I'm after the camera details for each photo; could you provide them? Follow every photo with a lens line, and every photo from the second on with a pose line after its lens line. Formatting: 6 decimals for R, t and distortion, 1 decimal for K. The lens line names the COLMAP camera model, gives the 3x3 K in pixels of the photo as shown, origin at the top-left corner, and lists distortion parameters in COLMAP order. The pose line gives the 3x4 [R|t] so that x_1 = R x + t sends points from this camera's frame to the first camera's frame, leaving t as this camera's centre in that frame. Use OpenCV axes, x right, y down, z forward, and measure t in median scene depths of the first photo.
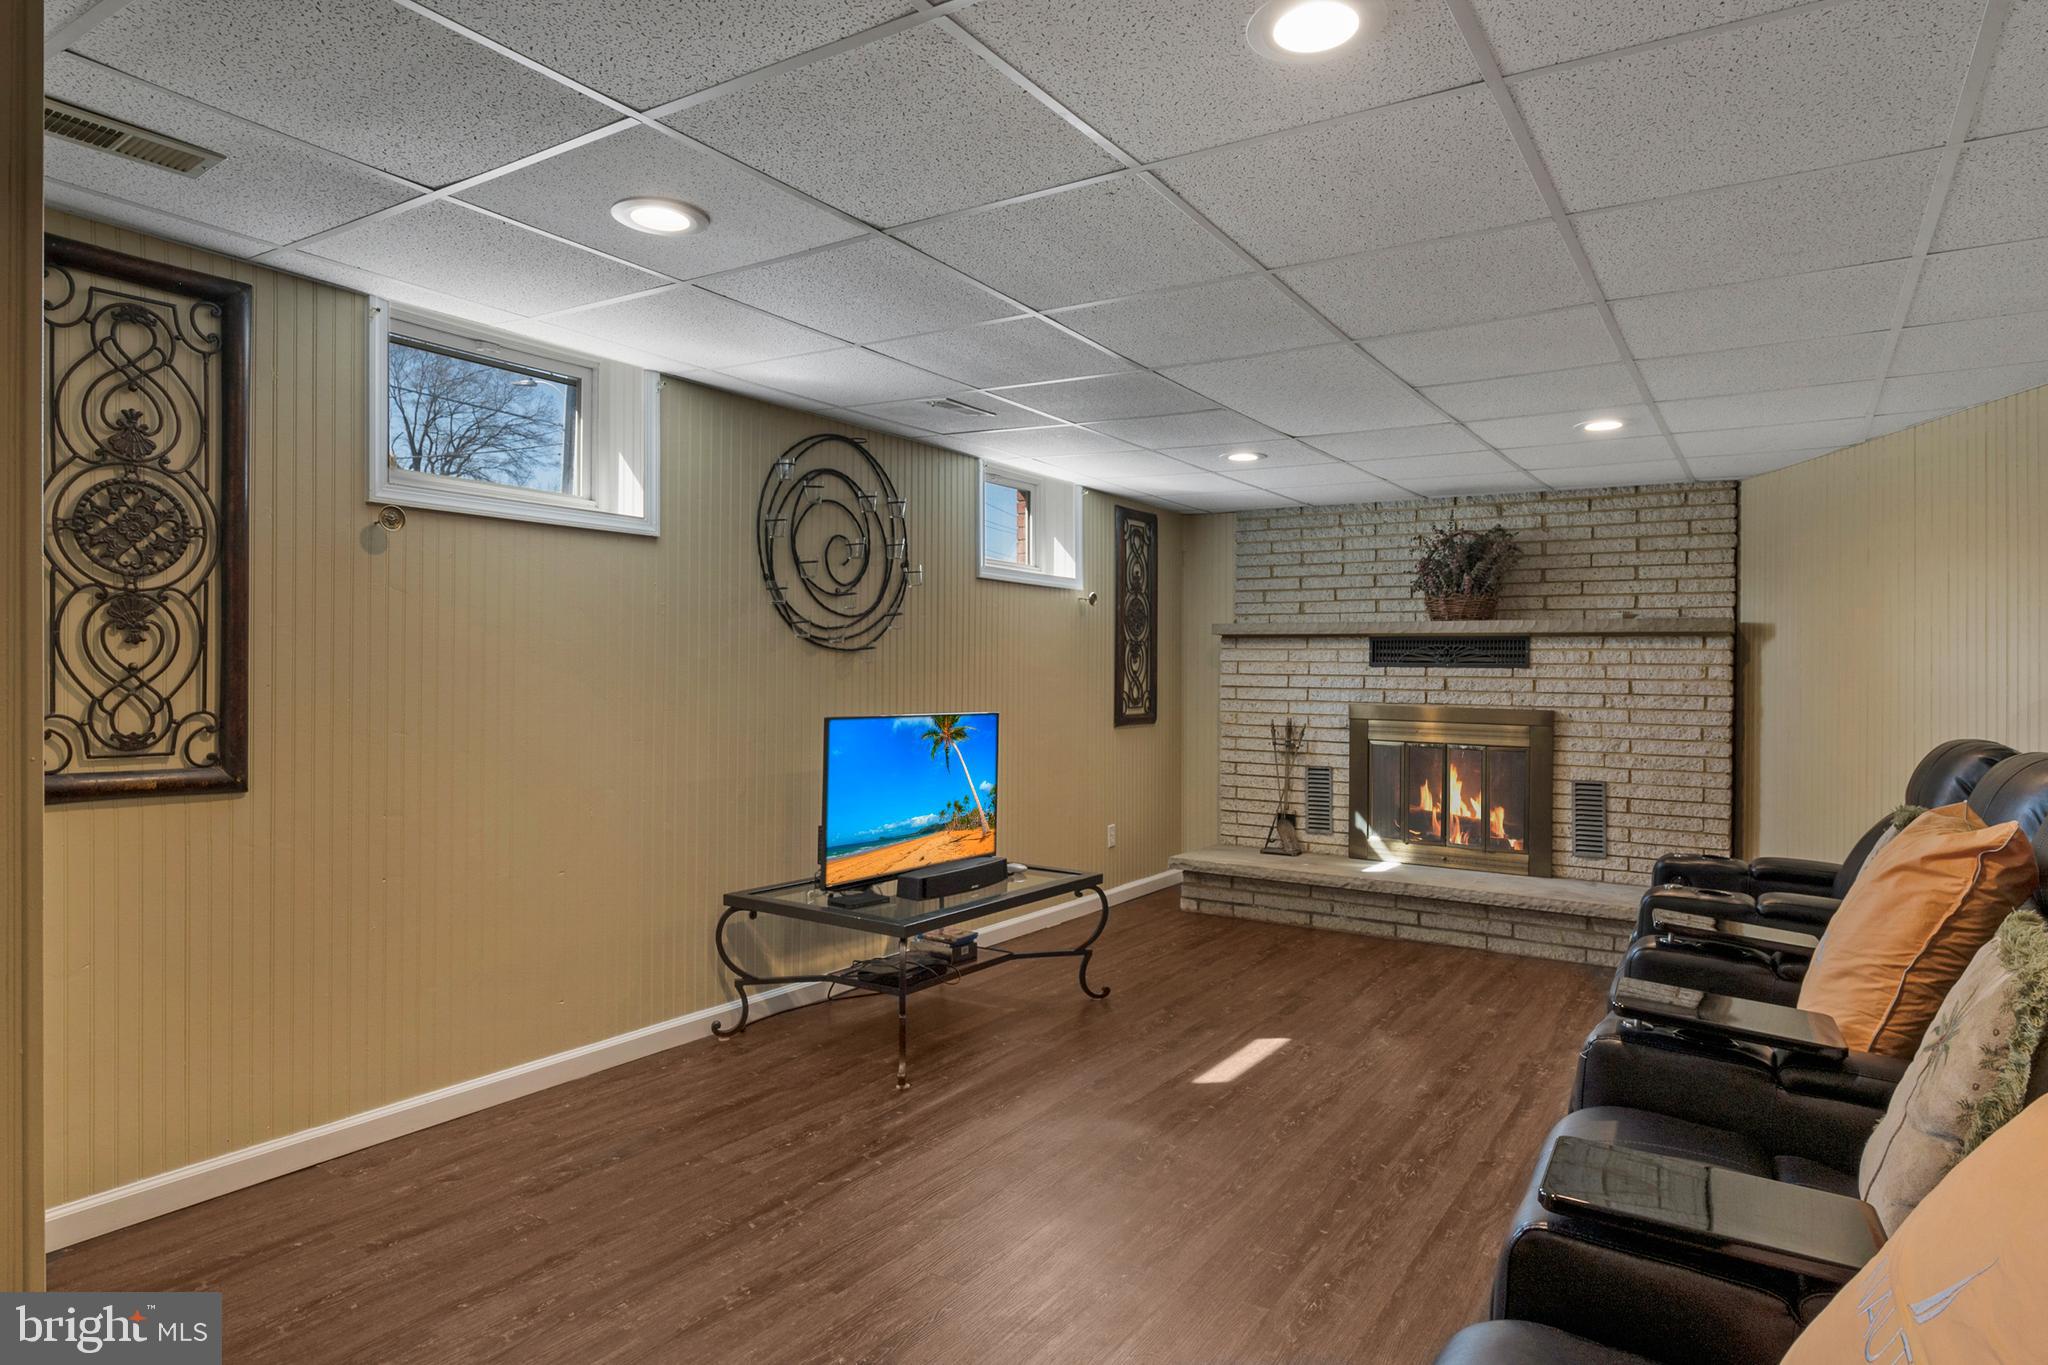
lens RADIAL K [[1165.8, 0, 1025.2], [0, 1165.8, 675.4], [0, 0, 1]] dist [-0.000418, 0.000006]
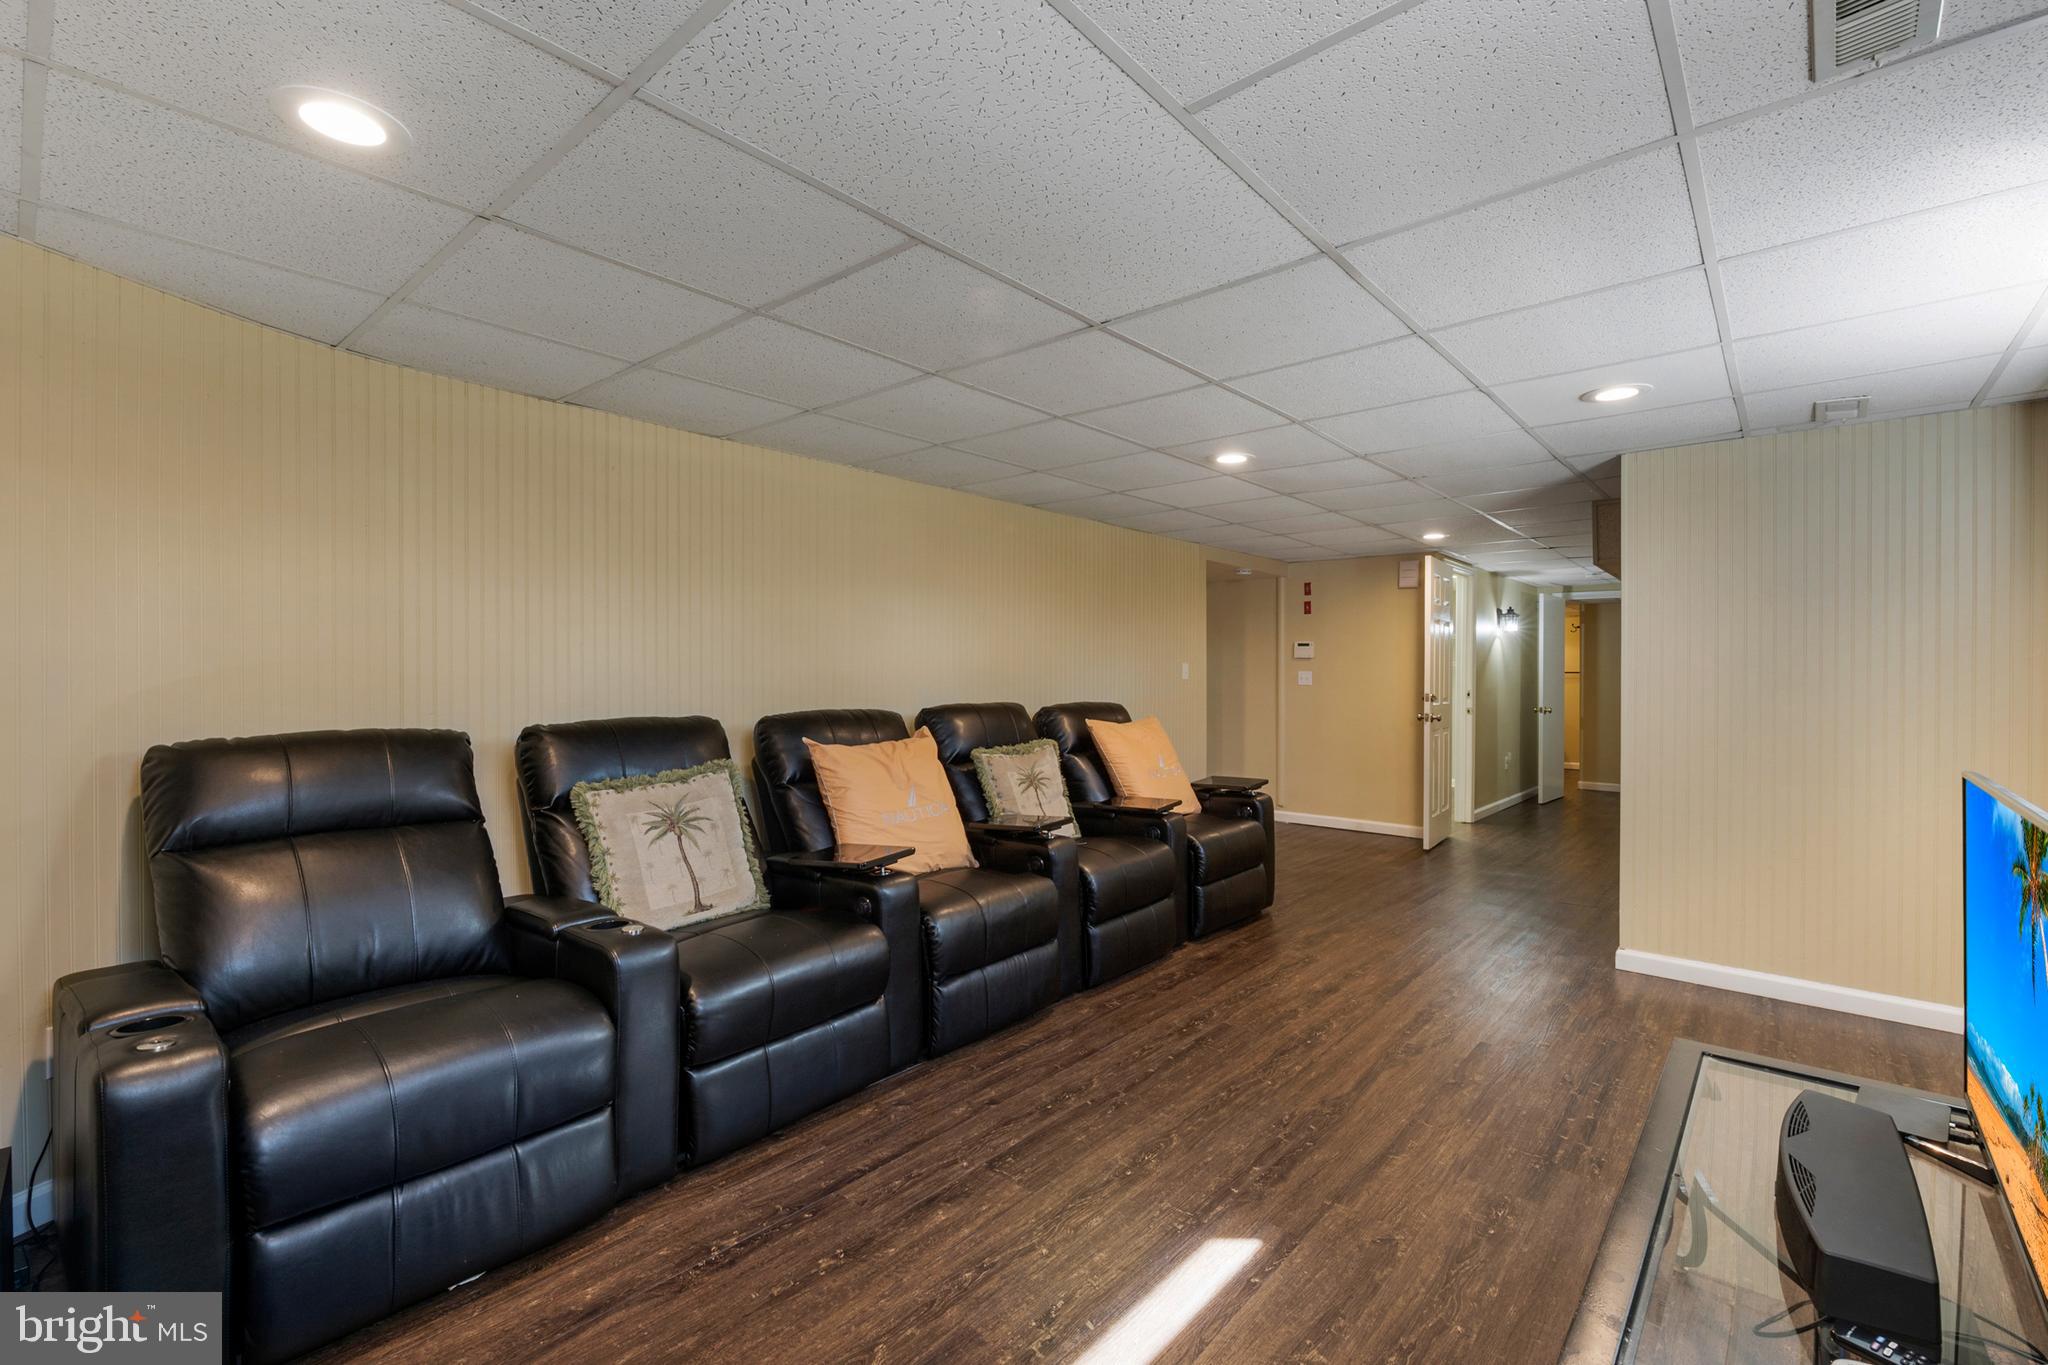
lens RADIAL K [[894.5, 0, 1020.9], [0, 894.5, 685.0], [0, 0, 1]] dist [0.001671, -0.001233]
pose [[-0.989950, -0.011774, 0.140929, 0.253145], [-0.010275, 0.999883, 0.011361, 0.008681], [-0.141046, 0.009799, -0.989954, 1.844040]]
